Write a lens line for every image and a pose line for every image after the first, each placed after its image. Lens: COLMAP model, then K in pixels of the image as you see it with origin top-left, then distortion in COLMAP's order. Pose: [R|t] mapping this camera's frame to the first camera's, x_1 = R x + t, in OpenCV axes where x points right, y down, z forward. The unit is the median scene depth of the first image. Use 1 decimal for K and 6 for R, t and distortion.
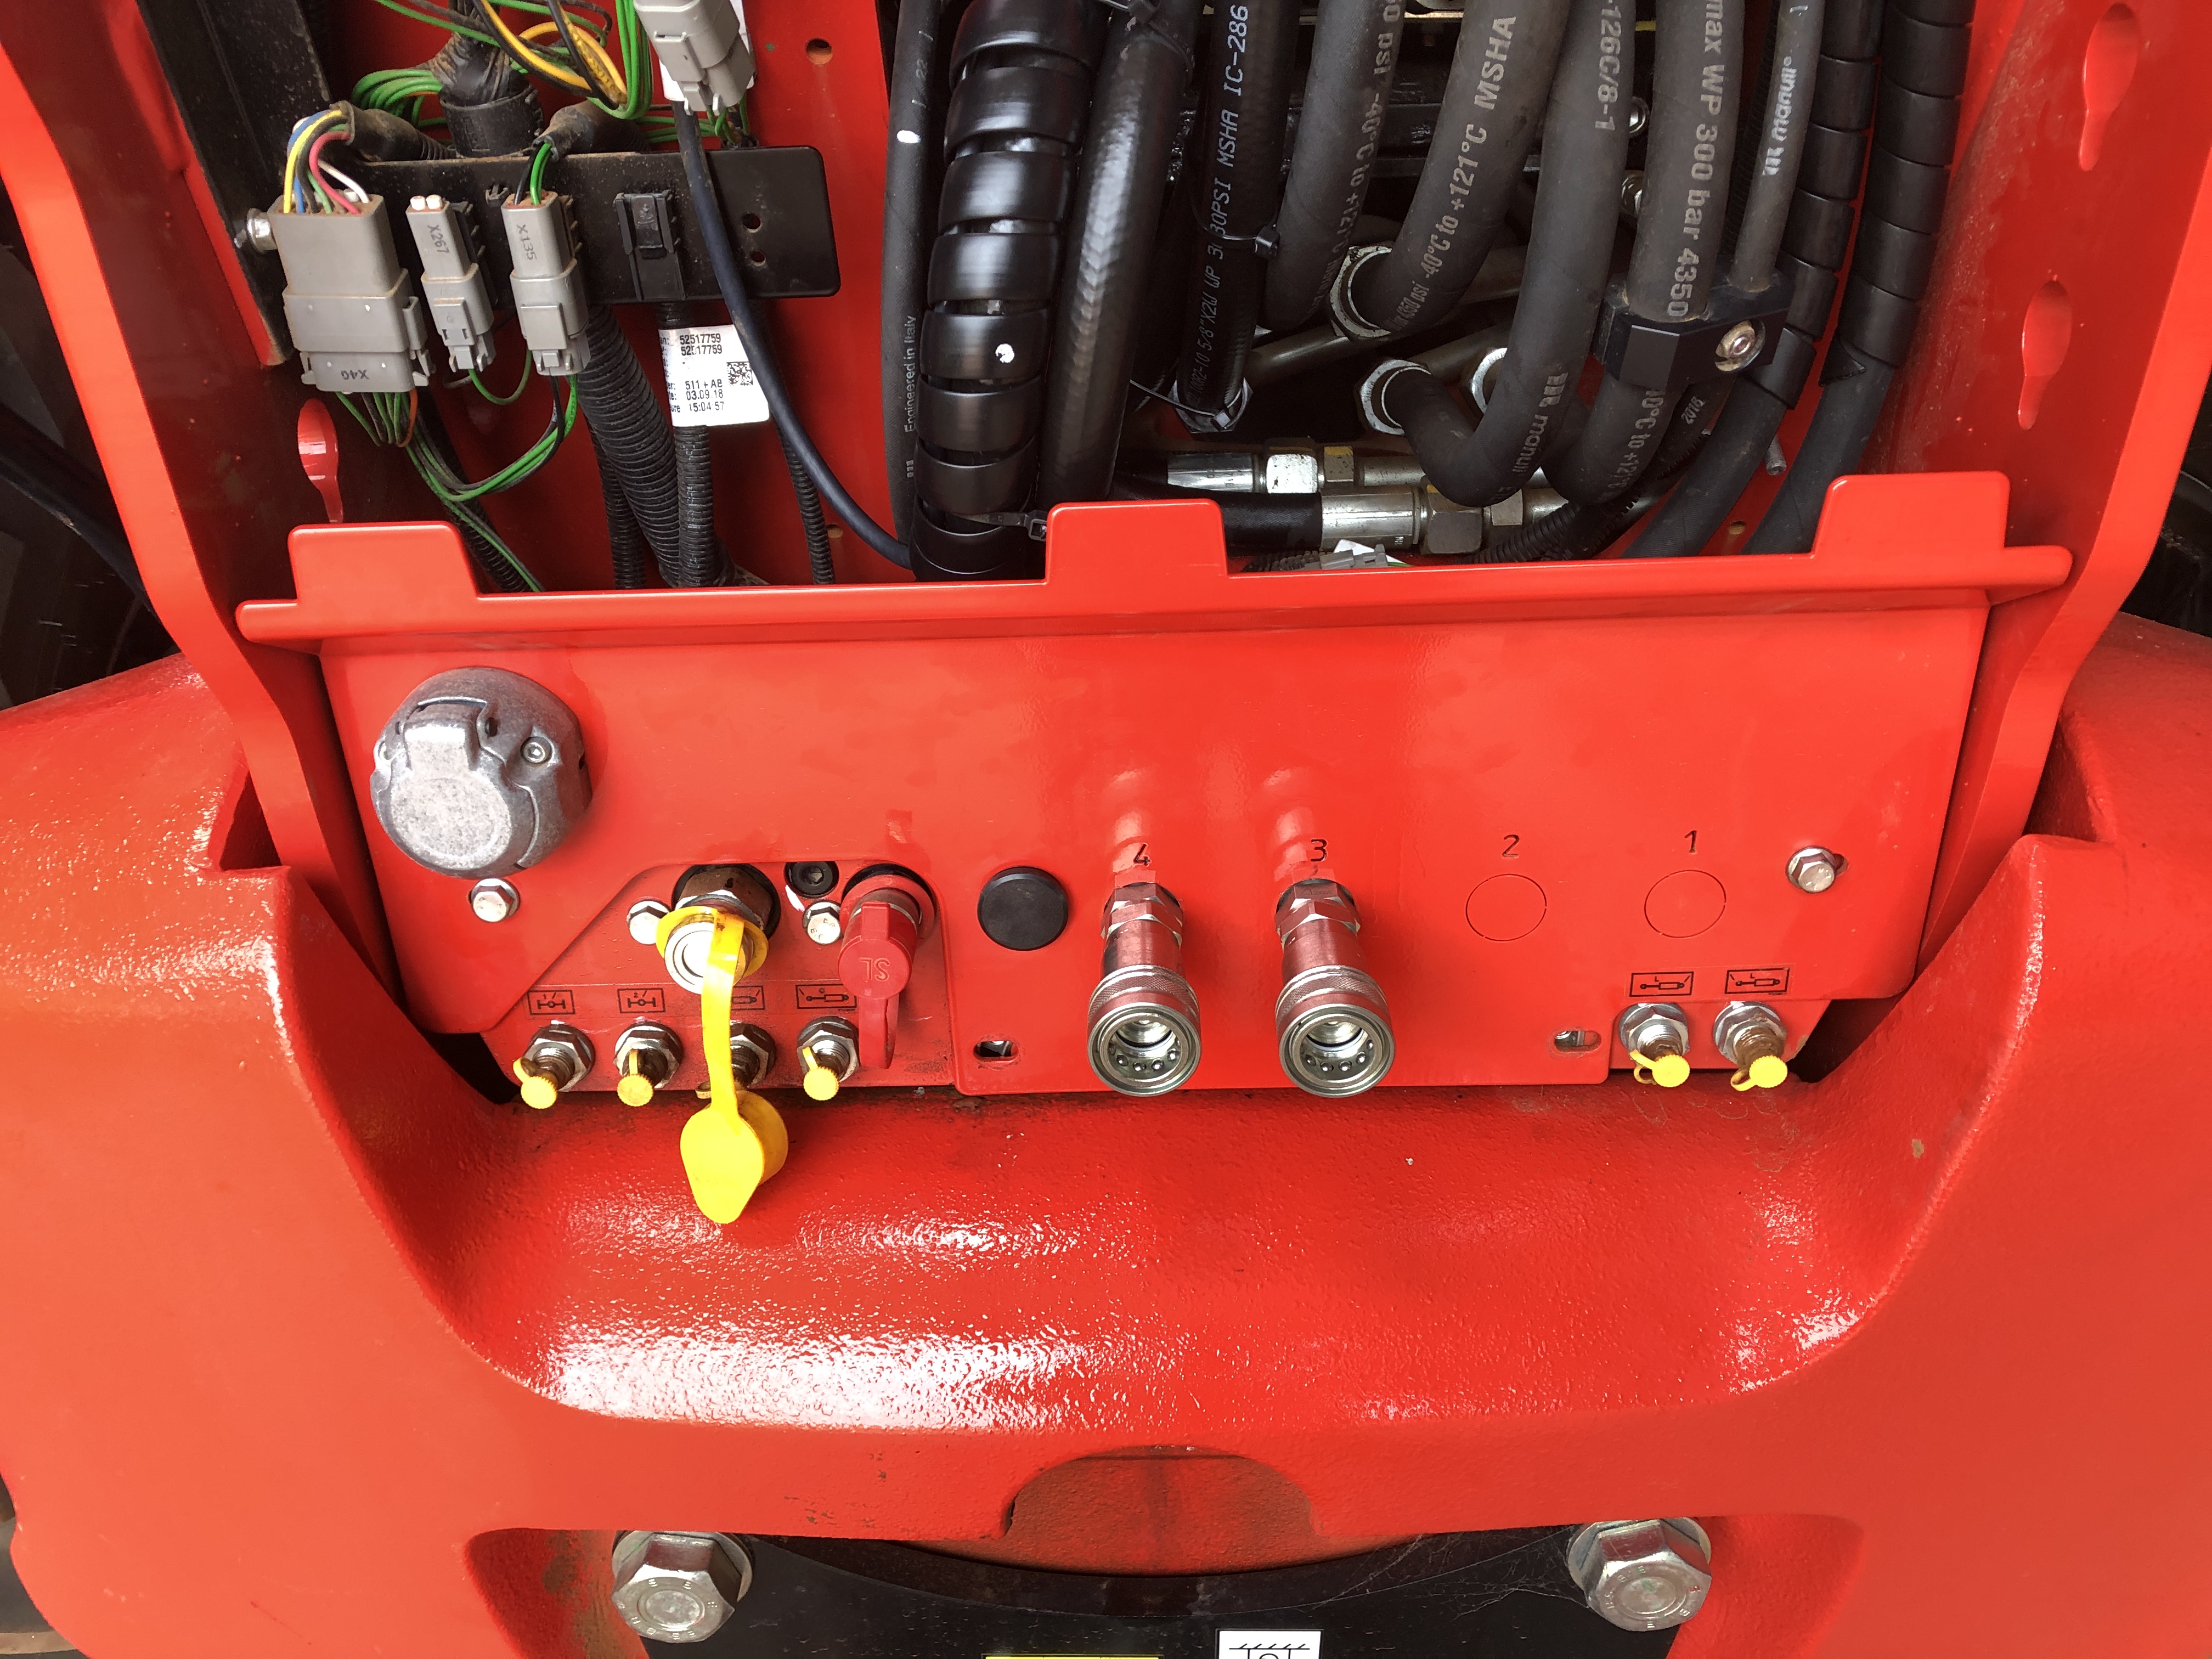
lens RADIAL K [[1839.4, 0, 1106.8], [0, 1839.4, 803.4], [0, 0, 1]] dist [0.003163, -0.001916]
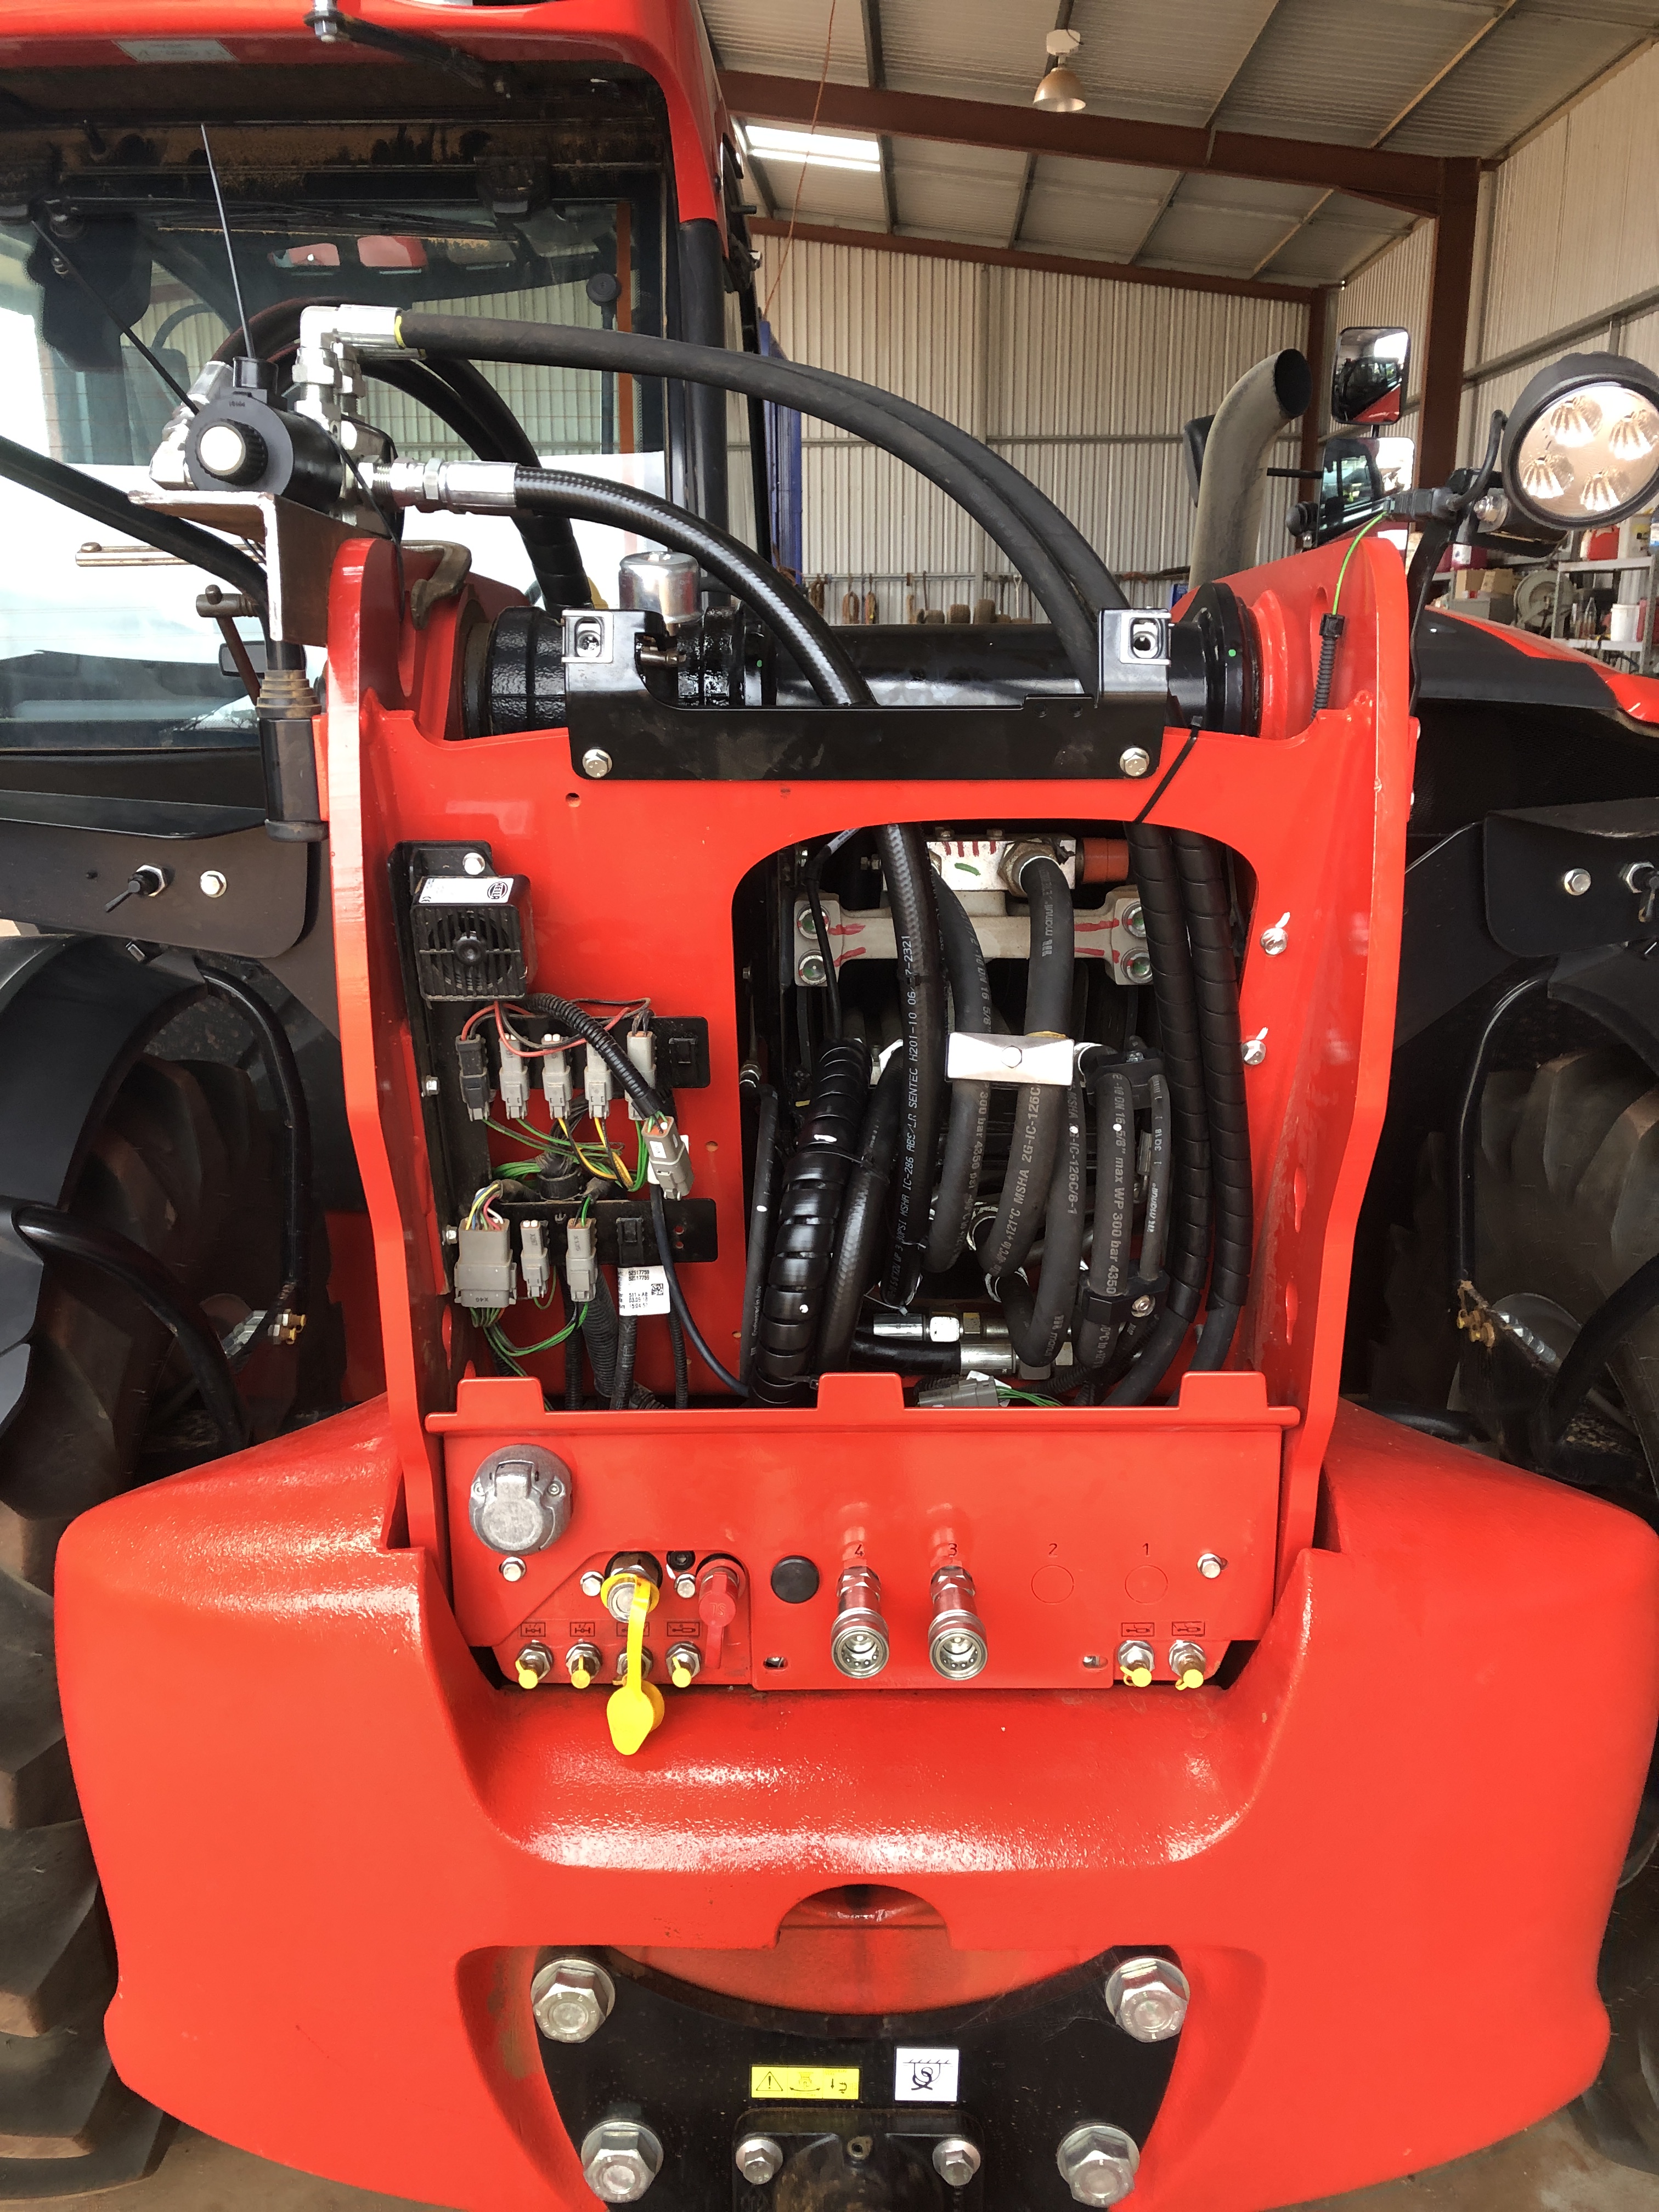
lens RADIAL K [[1807.4, 0, 836.4], [0, 1807.4, 1071.1], [0, 0, 1]] dist [0.020755, -0.013617]
pose [[0.999599, 0.024059, 0.014905, -0.044843], [-0.019676, 0.969311, -0.245051, 0.006751], [-0.020343, 0.244659, 0.969396, -0.933601]]
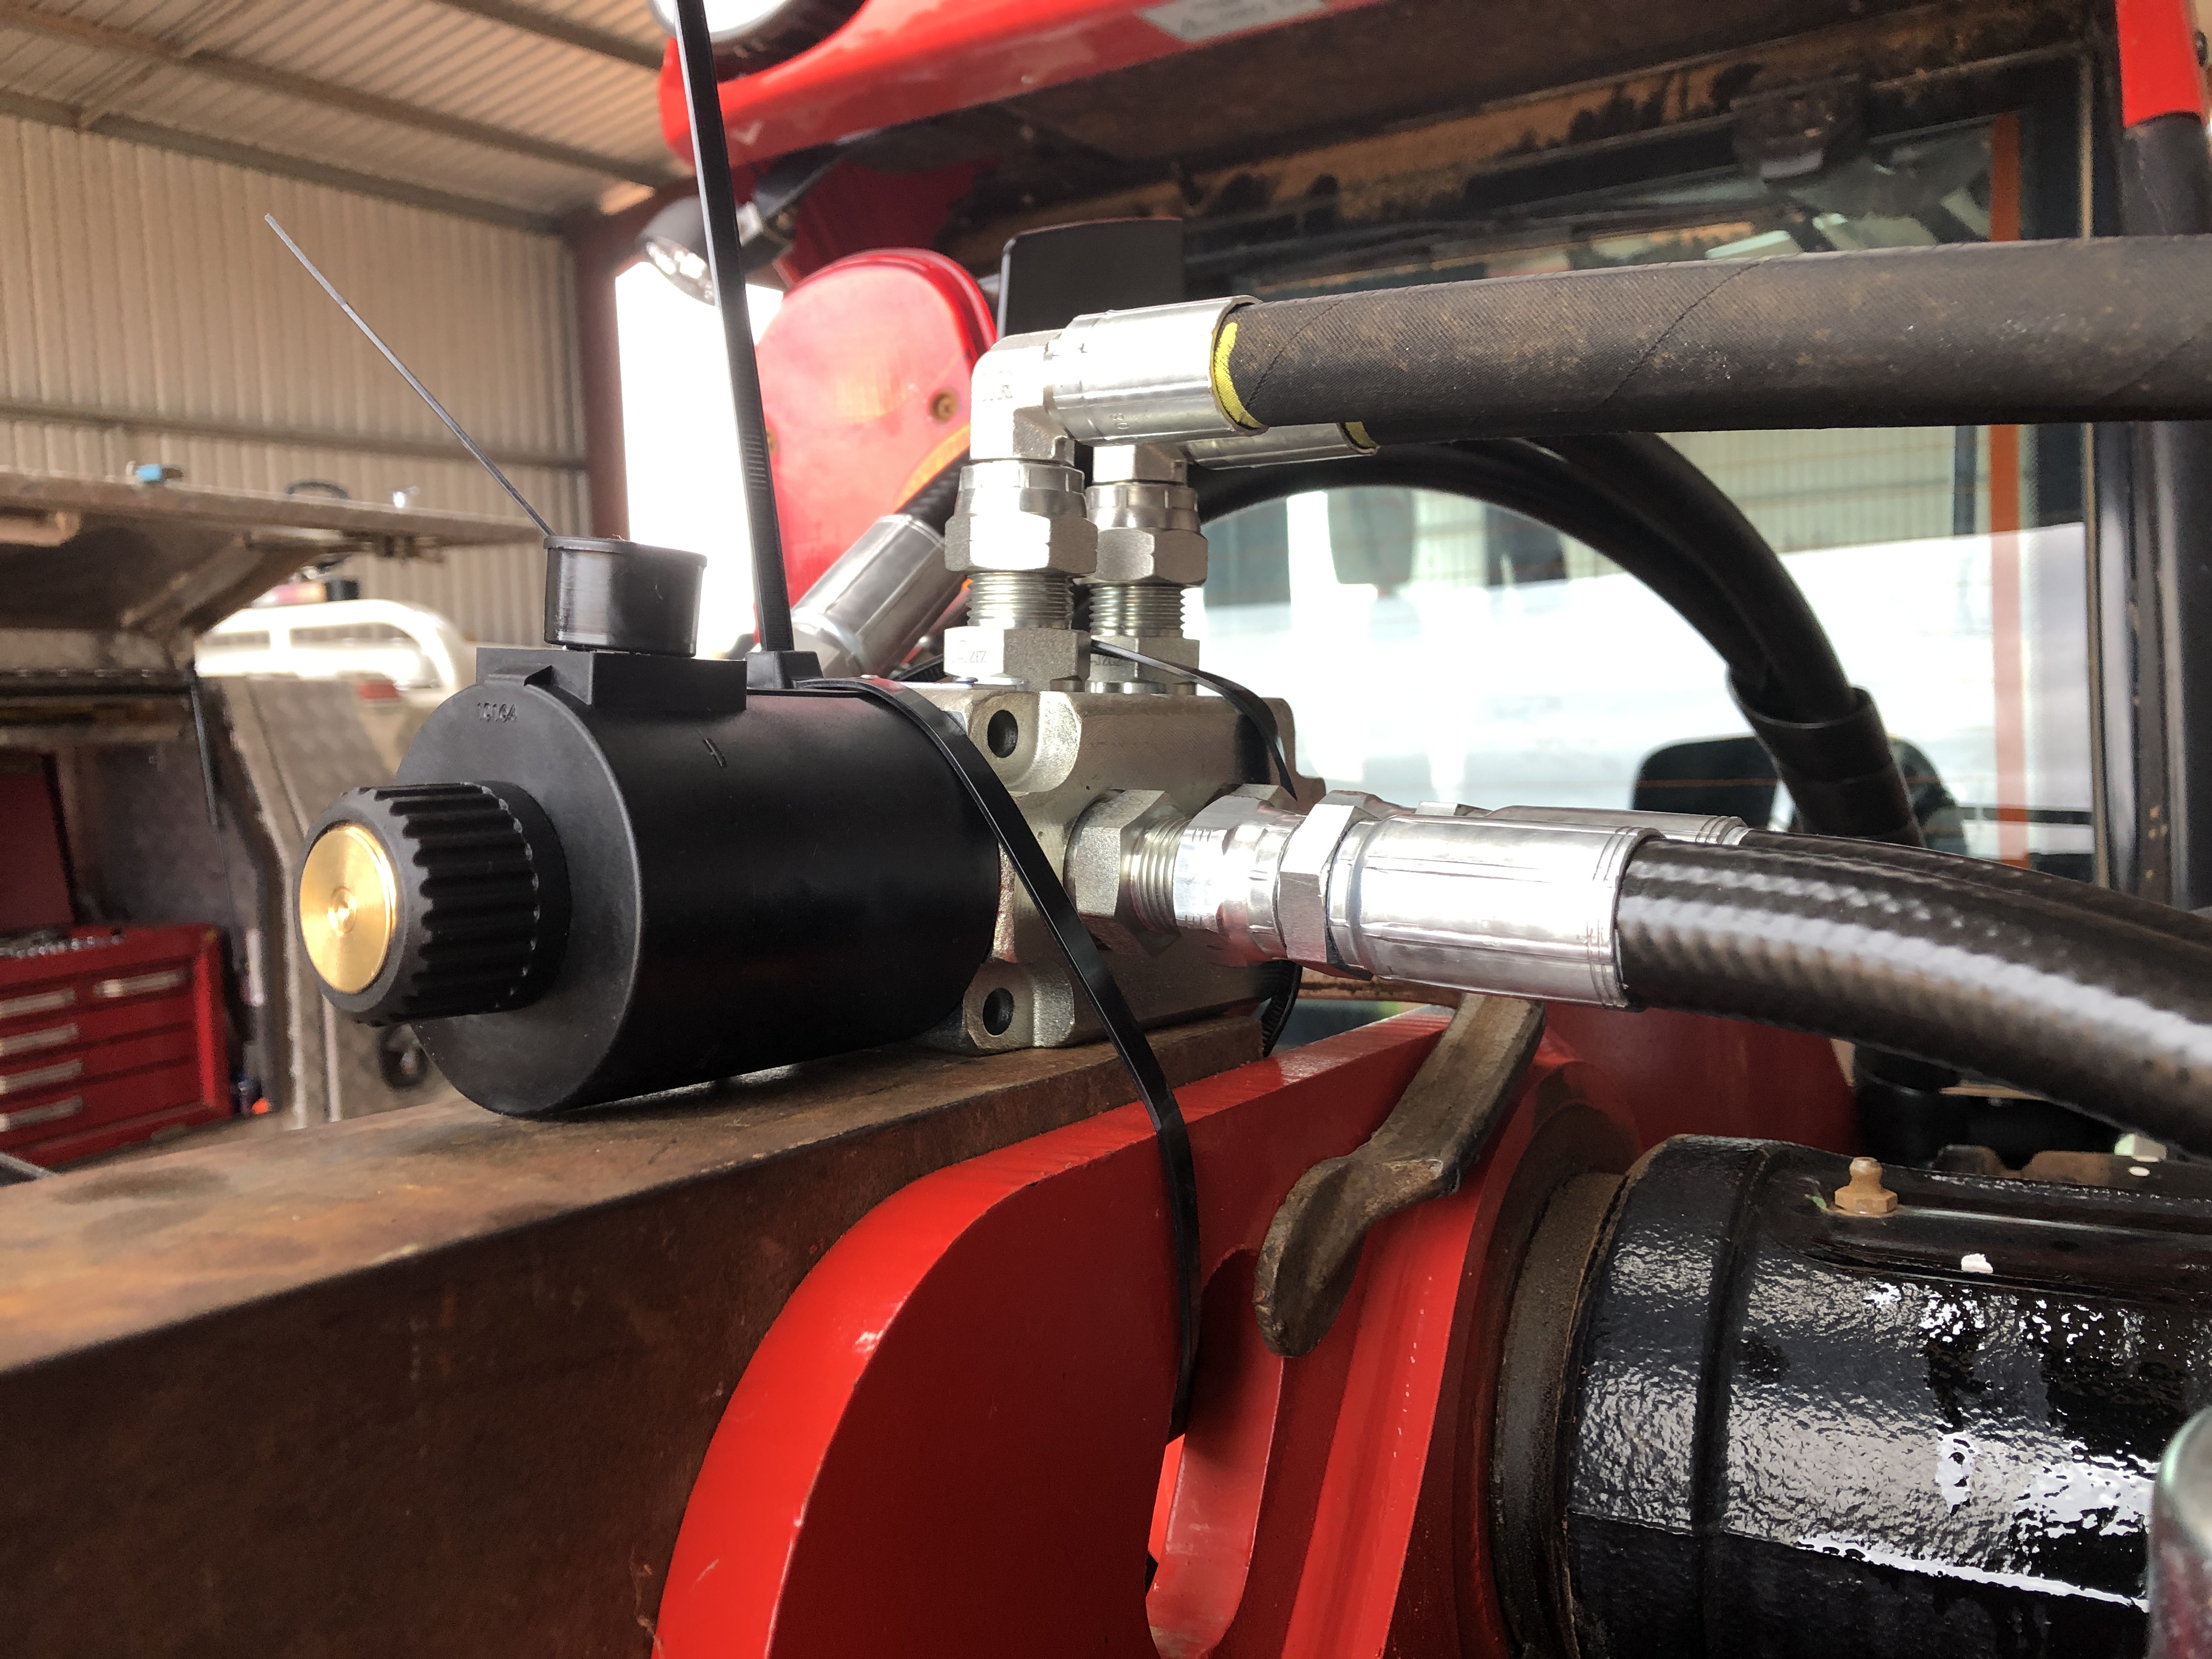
lens RADIAL K [[1816.0, 0, 1095.3], [0, 1816.0, 784.8], [0, 0, 1]] dist [0.011174, 0.006899]
pose [[0.854889, 0.019739, -0.518435, -0.217396], [-0.229694, 0.910405, -0.344097, -0.772261], [0.465194, 0.413246, 0.782829, 0.164364]]
